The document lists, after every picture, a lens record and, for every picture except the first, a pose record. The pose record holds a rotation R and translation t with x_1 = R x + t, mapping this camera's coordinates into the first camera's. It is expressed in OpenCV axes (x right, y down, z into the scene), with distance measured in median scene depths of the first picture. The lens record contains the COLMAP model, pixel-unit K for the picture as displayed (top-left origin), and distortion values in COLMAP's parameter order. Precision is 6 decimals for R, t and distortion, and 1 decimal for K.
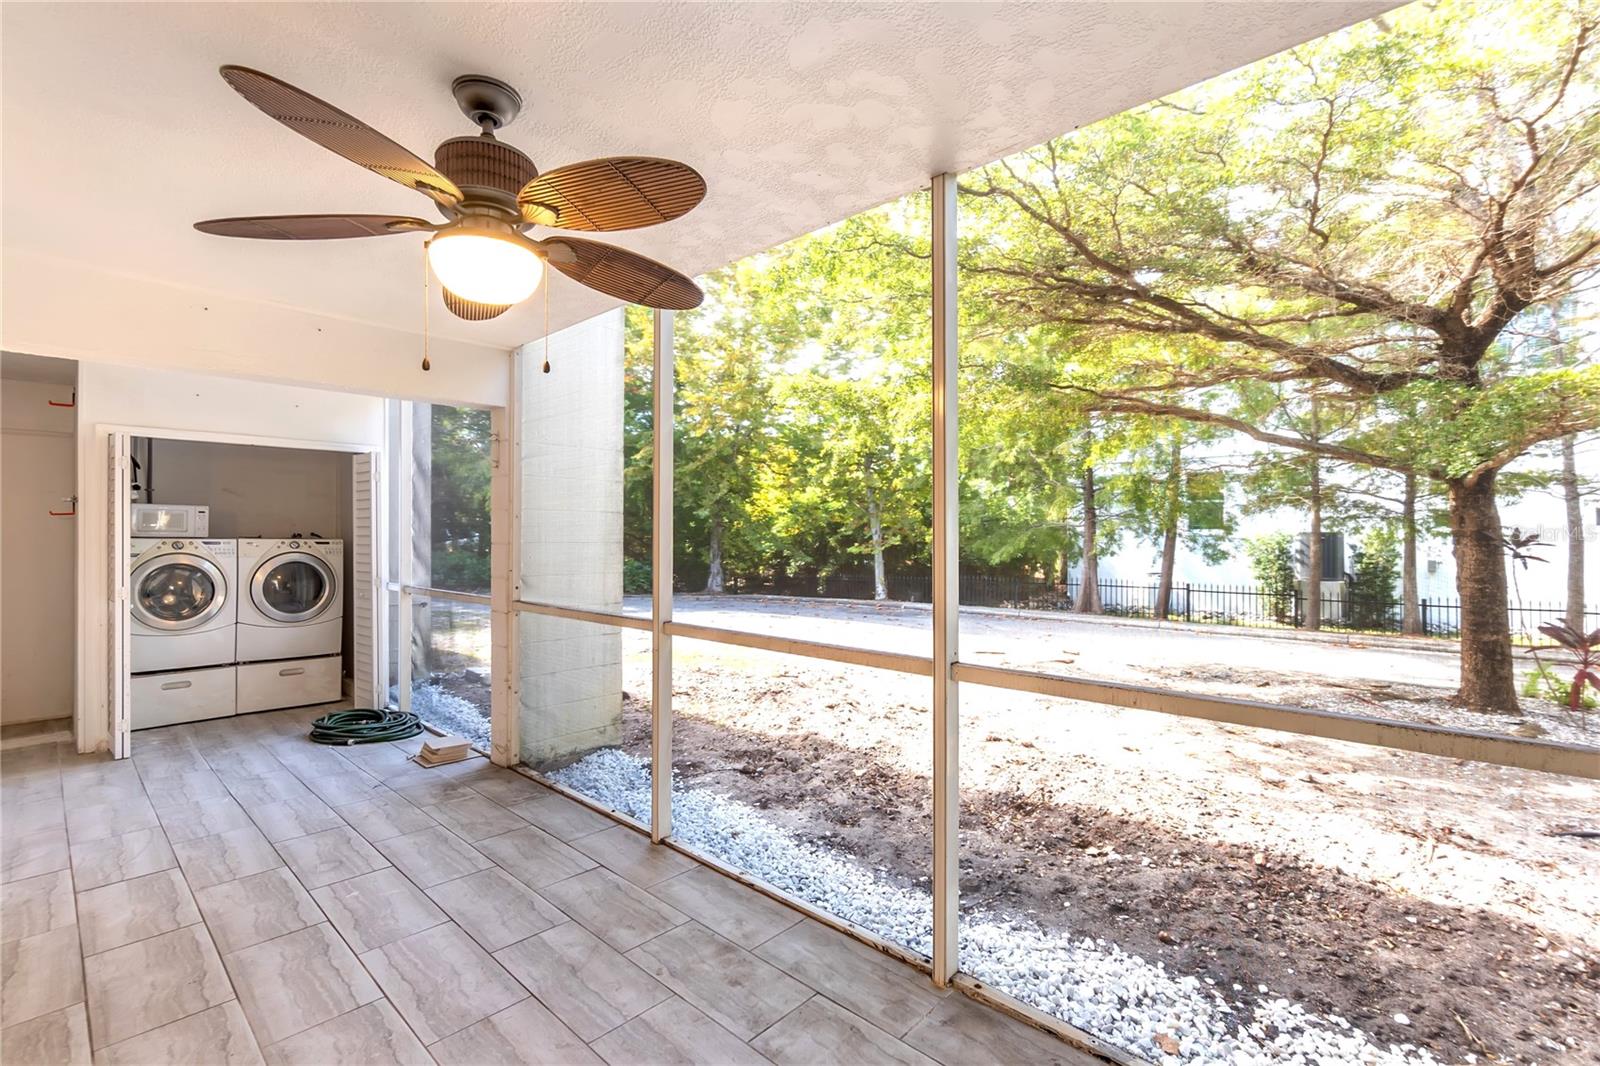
lens RADIAL K [[745.5, 0, 800.0], [0, 745.5, 533.0], [0, 0, 1]] dist [0.000352, 0.000212]
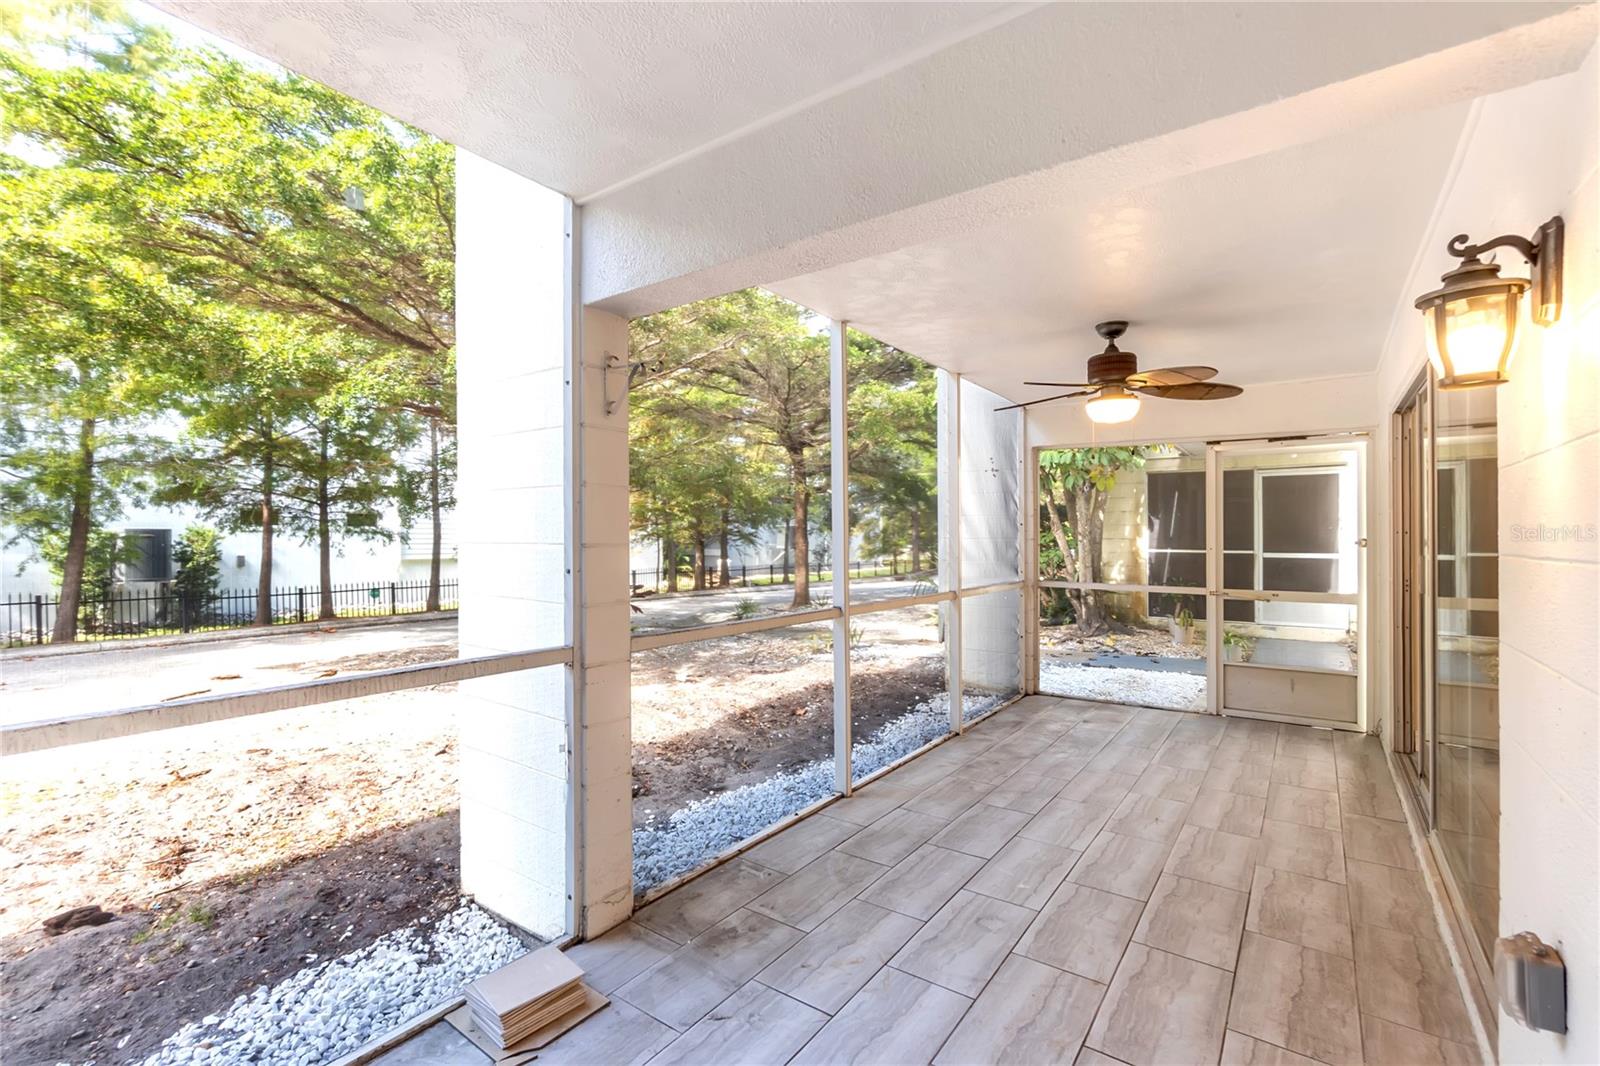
lens RADIAL K [[705.8, 0, 788.2], [0, 705.8, 531.6], [0, 0, 1]] dist [-0.004823, 0.000312]
pose [[-0.128794, 0.004957, 0.991659, -1.314645], [-0.004979, 0.999972, -0.005645, -0.009463], [-0.991659, -0.005665, -0.128765, 1.239820]]
